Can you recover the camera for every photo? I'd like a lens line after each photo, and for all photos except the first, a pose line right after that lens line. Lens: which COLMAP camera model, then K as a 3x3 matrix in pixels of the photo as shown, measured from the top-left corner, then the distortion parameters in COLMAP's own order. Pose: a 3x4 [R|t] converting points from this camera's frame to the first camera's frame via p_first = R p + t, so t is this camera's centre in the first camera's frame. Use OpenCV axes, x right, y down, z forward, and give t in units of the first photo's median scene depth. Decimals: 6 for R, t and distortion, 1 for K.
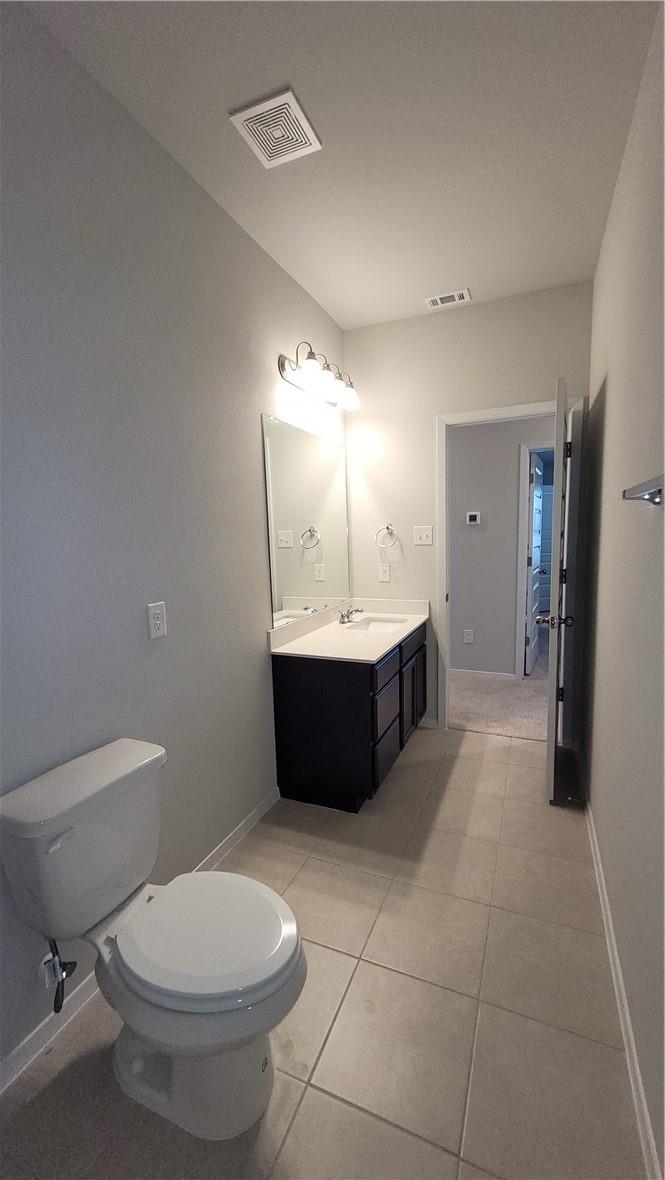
lens RADIAL K [[467.7, 0, 336.9], [0, 467.7, 590.0], [0, 0, 1]] dist [0.004986, -0.000733]
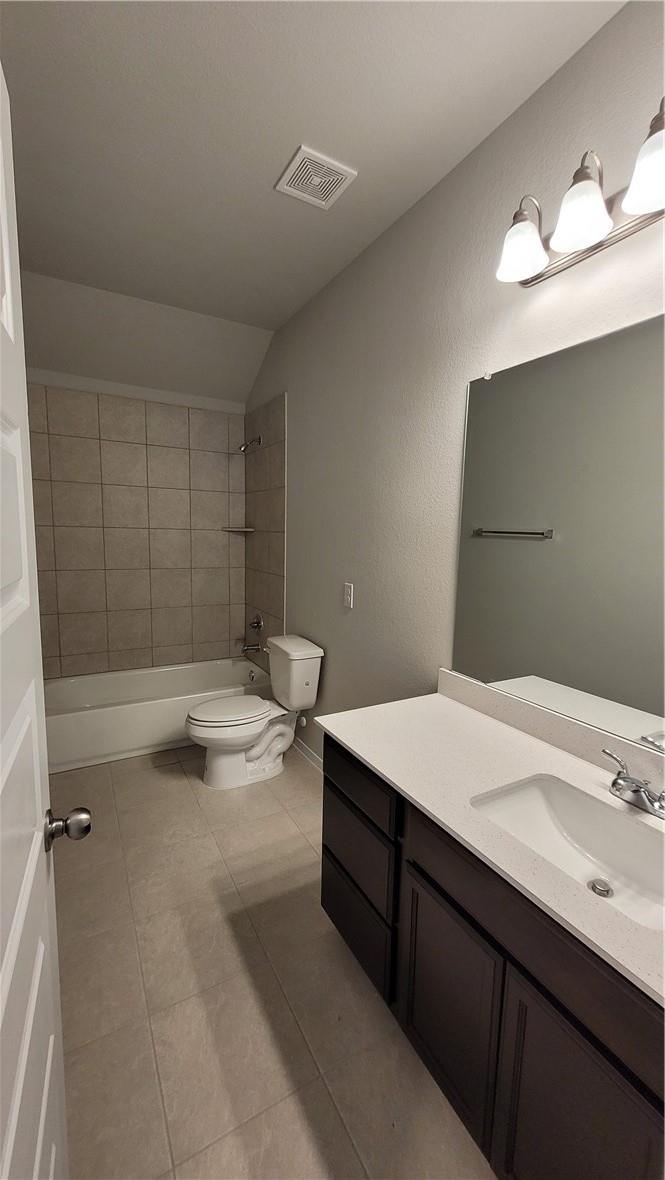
lens RADIAL K [[467.7, 0, 332.0], [0, 467.7, 589.8], [0, 0, 1]] dist [0.004986, -0.000733]
pose [[-0.618585, 0.101644, -0.779115, 0.686546], [-0.096271, 0.974321, 0.203546, -0.213158], [0.779797, 0.200916, -0.592915, 1.582432]]
